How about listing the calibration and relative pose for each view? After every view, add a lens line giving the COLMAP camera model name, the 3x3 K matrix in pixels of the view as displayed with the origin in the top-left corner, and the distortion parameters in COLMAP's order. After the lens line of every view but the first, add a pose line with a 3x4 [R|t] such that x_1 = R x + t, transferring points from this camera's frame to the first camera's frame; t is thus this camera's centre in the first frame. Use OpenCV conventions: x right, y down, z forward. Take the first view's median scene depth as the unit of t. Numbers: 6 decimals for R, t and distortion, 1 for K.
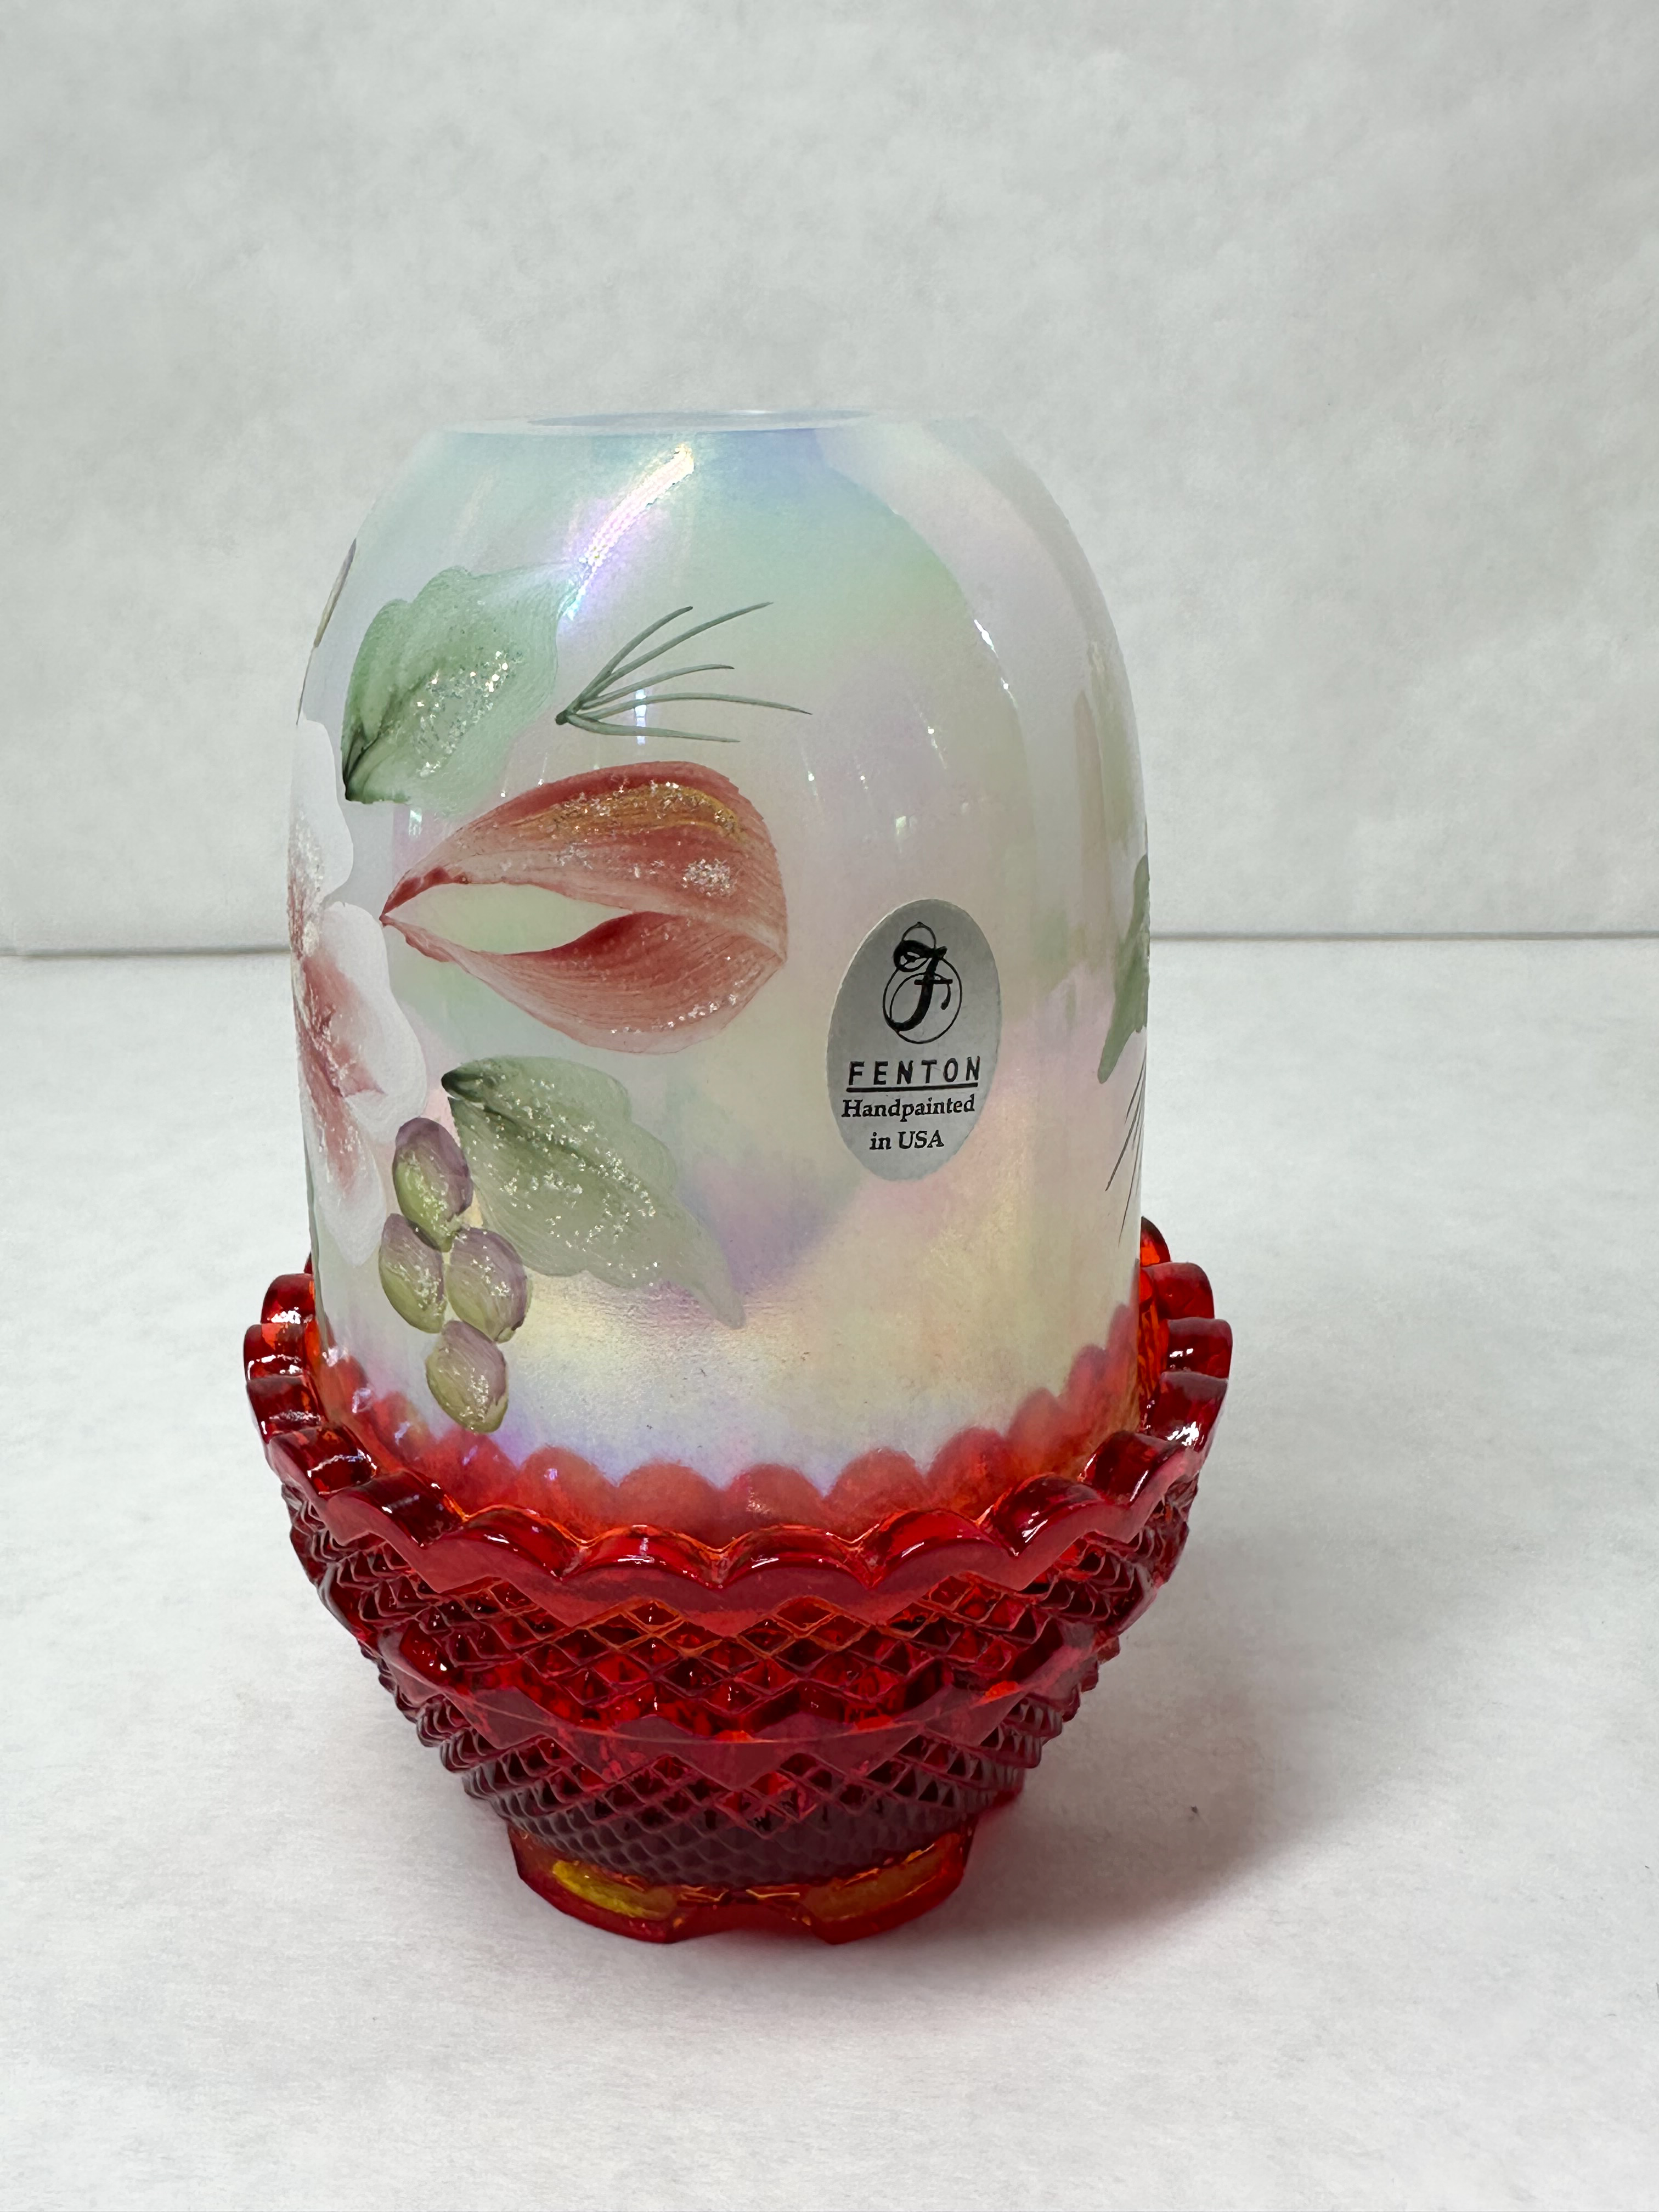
lens RADIAL K [[2014.8, 0, 791.6], [0, 2014.8, 1085.8], [0, 0, 1]] dist [-0.031410, 0.000000]
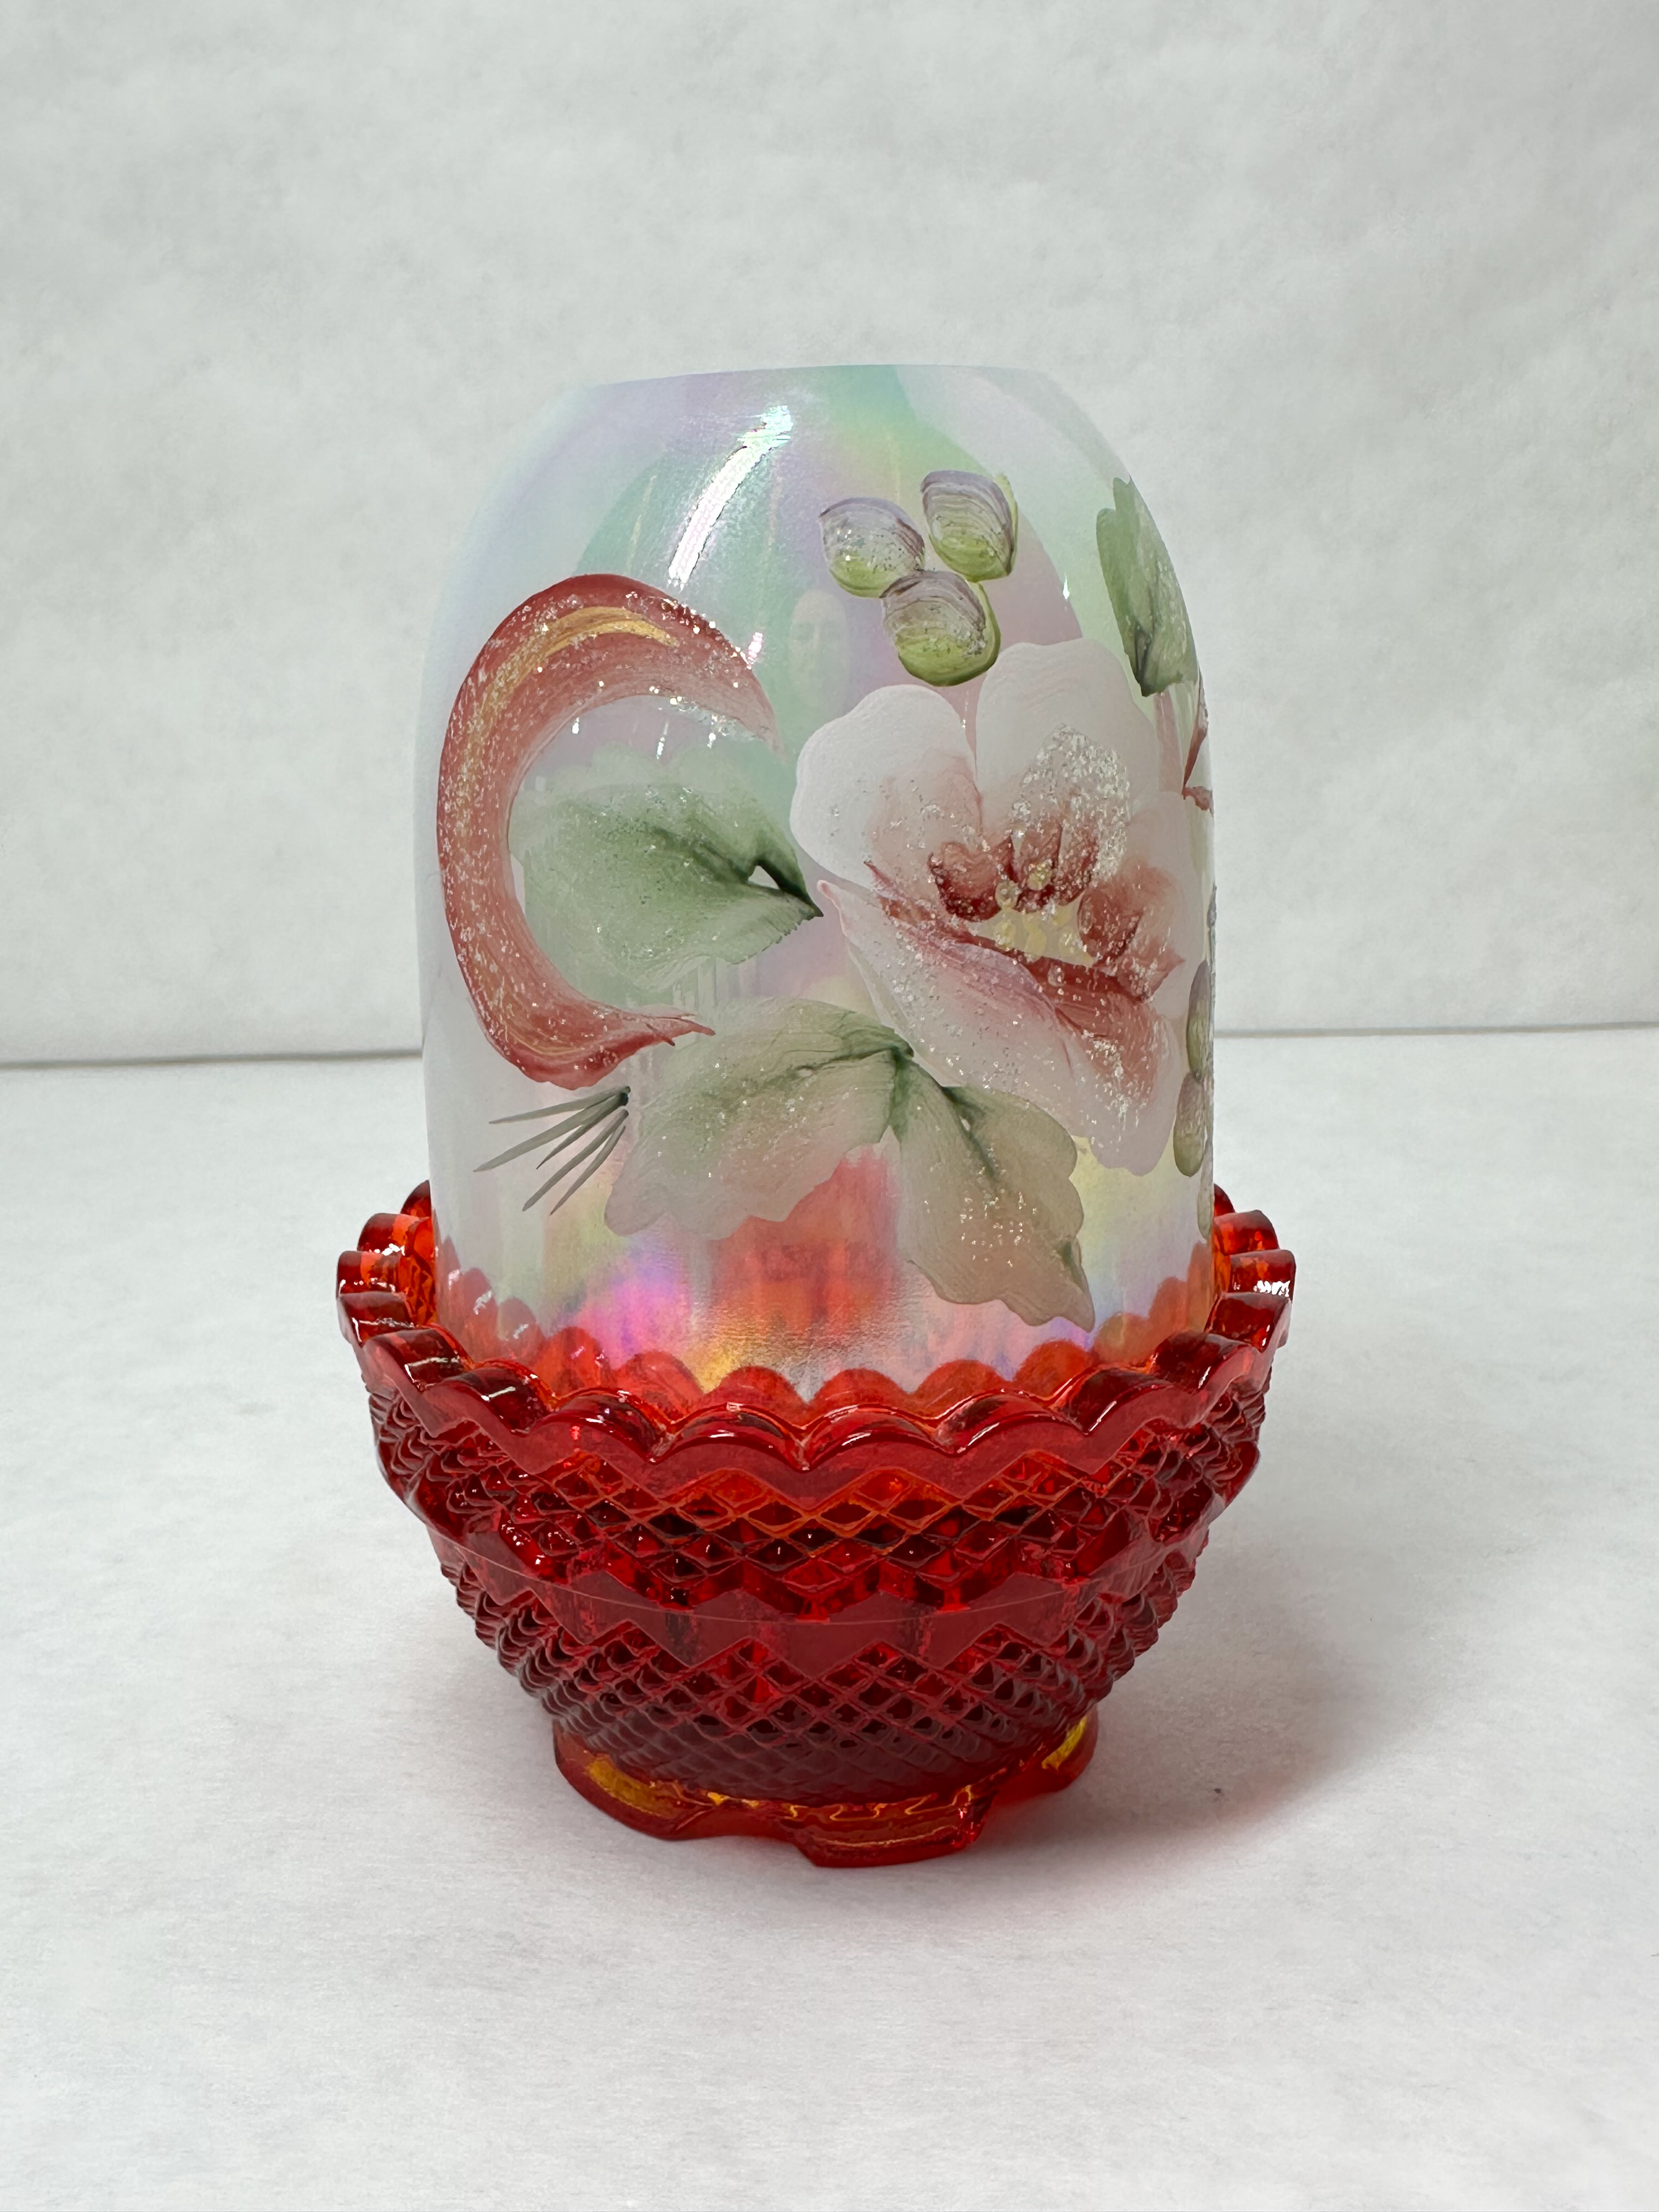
lens RADIAL K [[2014.8, 0, 776.8], [0, 2014.8, 1101.5], [0, 0, 1]] dist [-0.031410, 0.000000]
pose [[0.998640, -0.011470, 0.050859, -0.065272], [0.015937, 0.995966, -0.088303, 0.110558], [-0.049641, 0.088994, 0.994794, -0.006385]]
